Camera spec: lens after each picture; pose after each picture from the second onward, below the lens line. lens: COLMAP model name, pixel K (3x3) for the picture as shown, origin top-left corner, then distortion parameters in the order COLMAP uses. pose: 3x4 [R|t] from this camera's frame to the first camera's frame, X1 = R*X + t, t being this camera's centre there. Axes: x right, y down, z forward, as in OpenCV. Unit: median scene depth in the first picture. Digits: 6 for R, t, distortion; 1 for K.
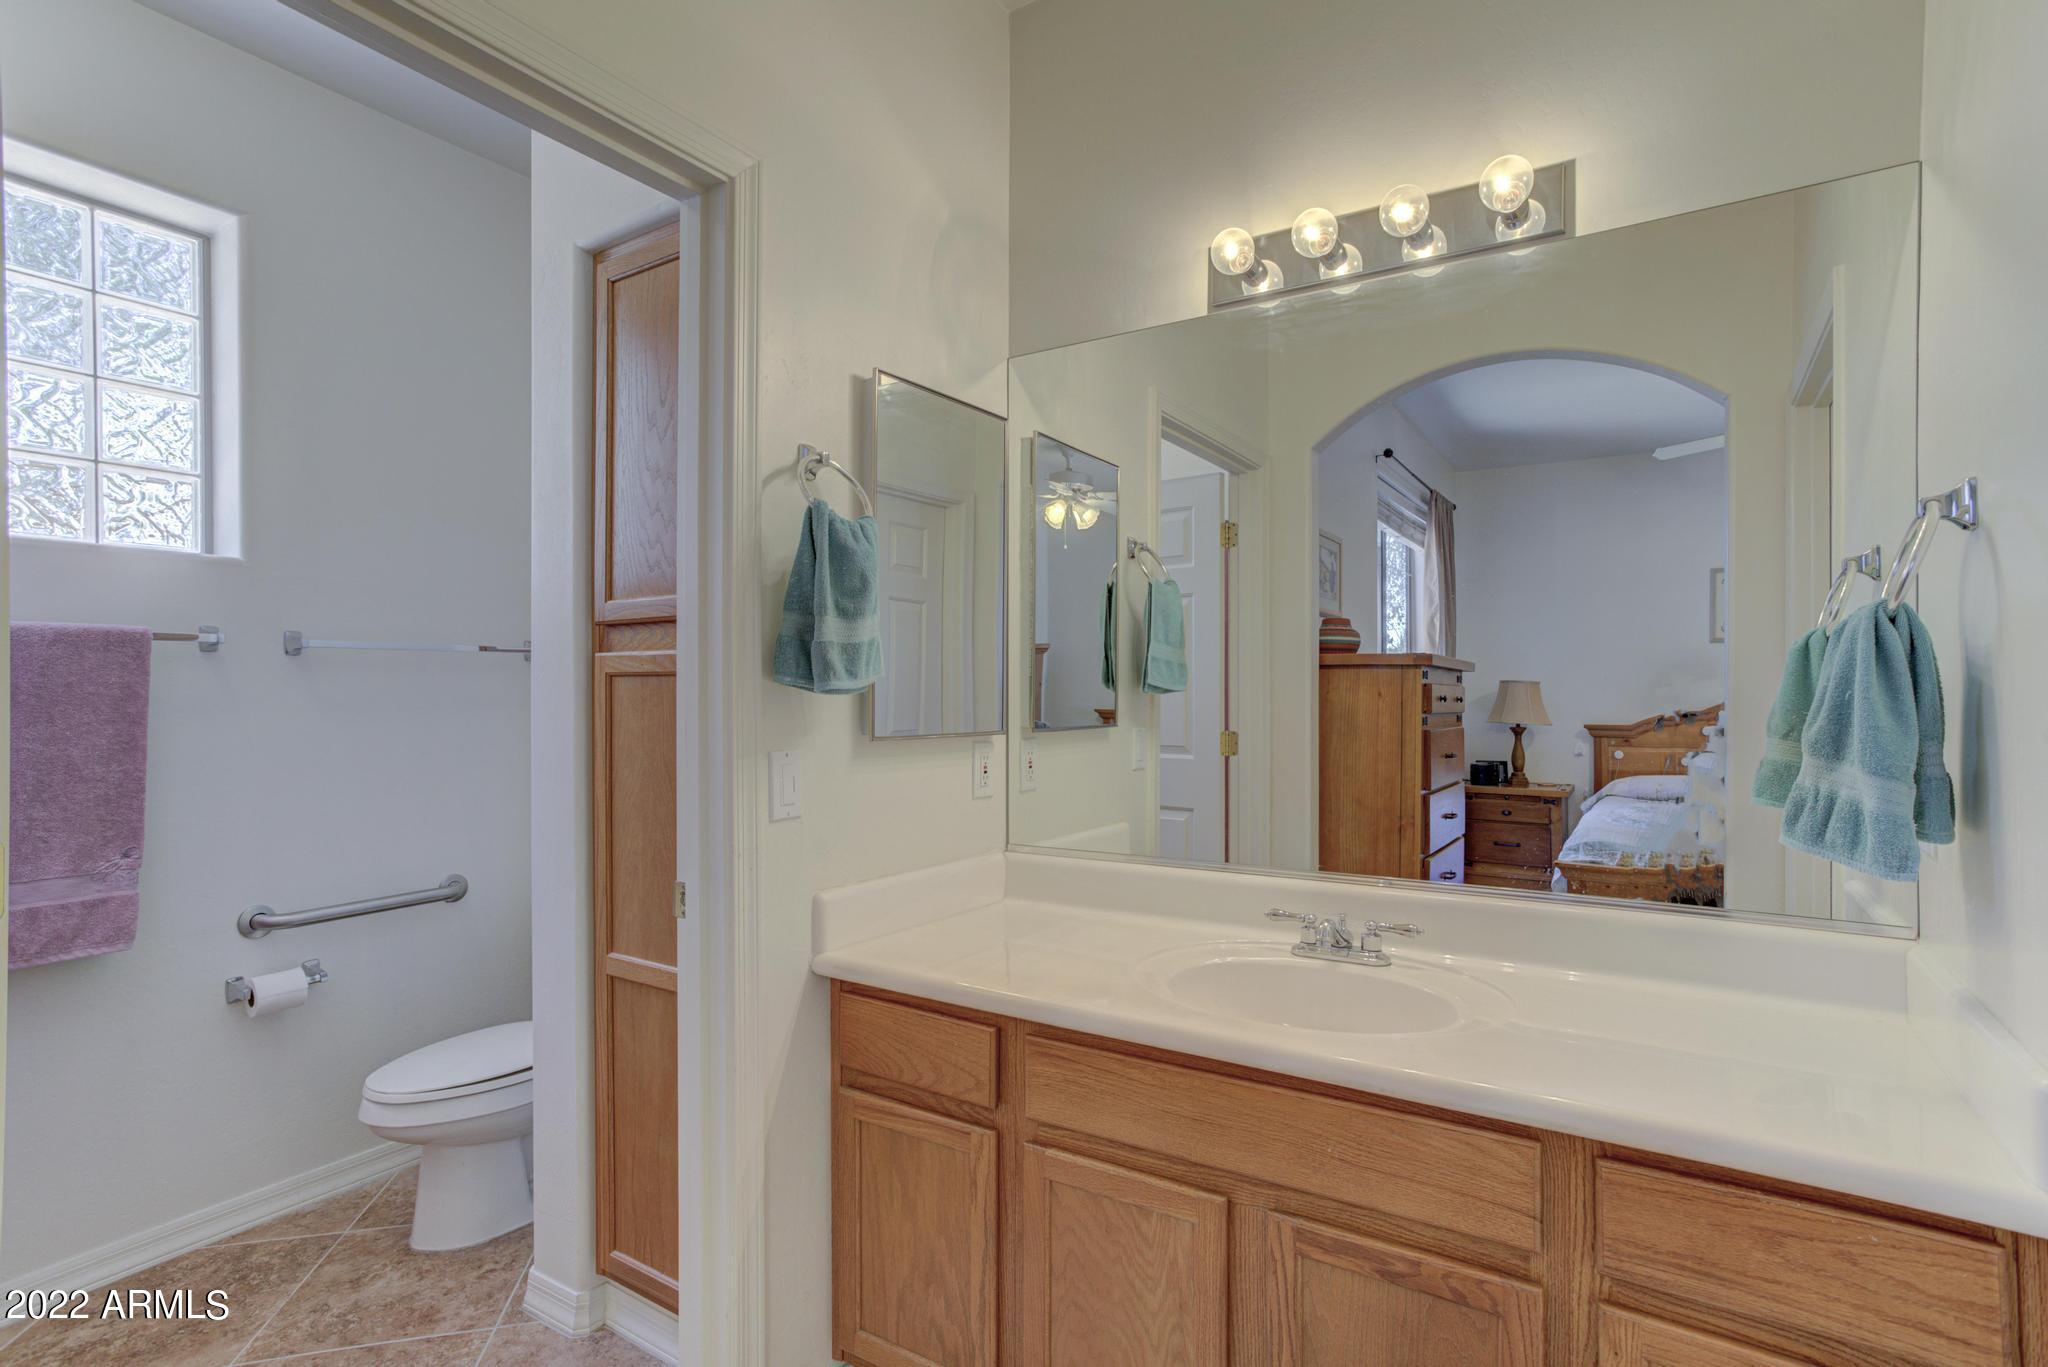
lens RADIAL K [[996.4, 0, 1039.9], [0, 996.4, 688.7], [0, 0, 1]] dist [-0.026697, 0.015252]
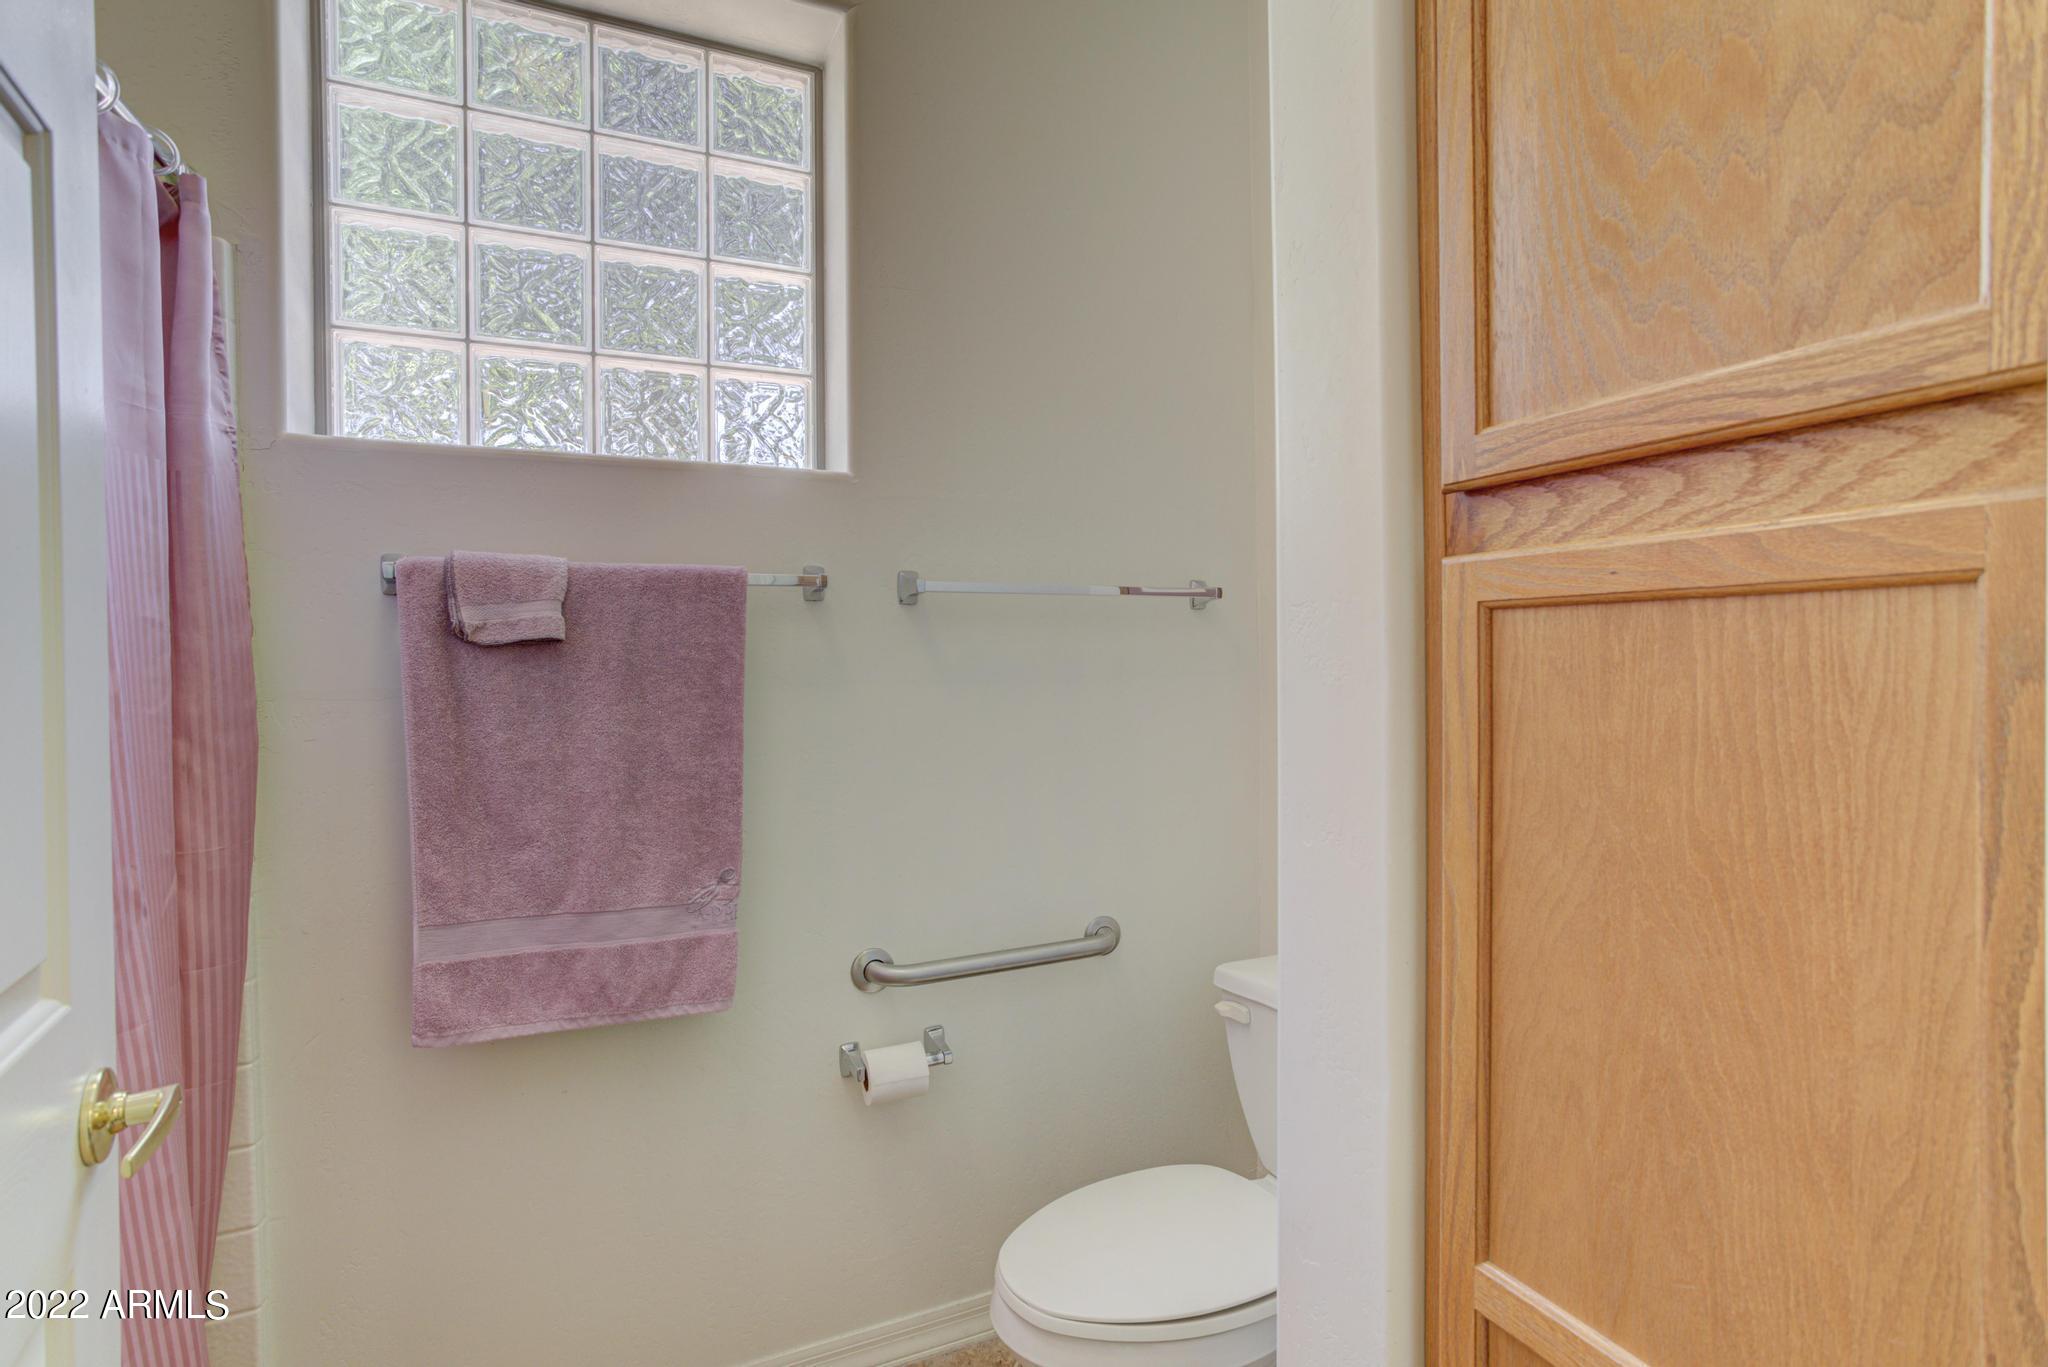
lens RADIAL K [[996.4, 0, 1026.8], [0, 996.4, 678.1], [0, 0, 1]] dist [-0.026697, 0.015252]
pose [[0.845941, 0.005376, -0.533250, -0.360780], [0.006884, 0.999756, 0.020999, 0.005812], [0.533233, -0.021435, 0.845697, 0.522262]]
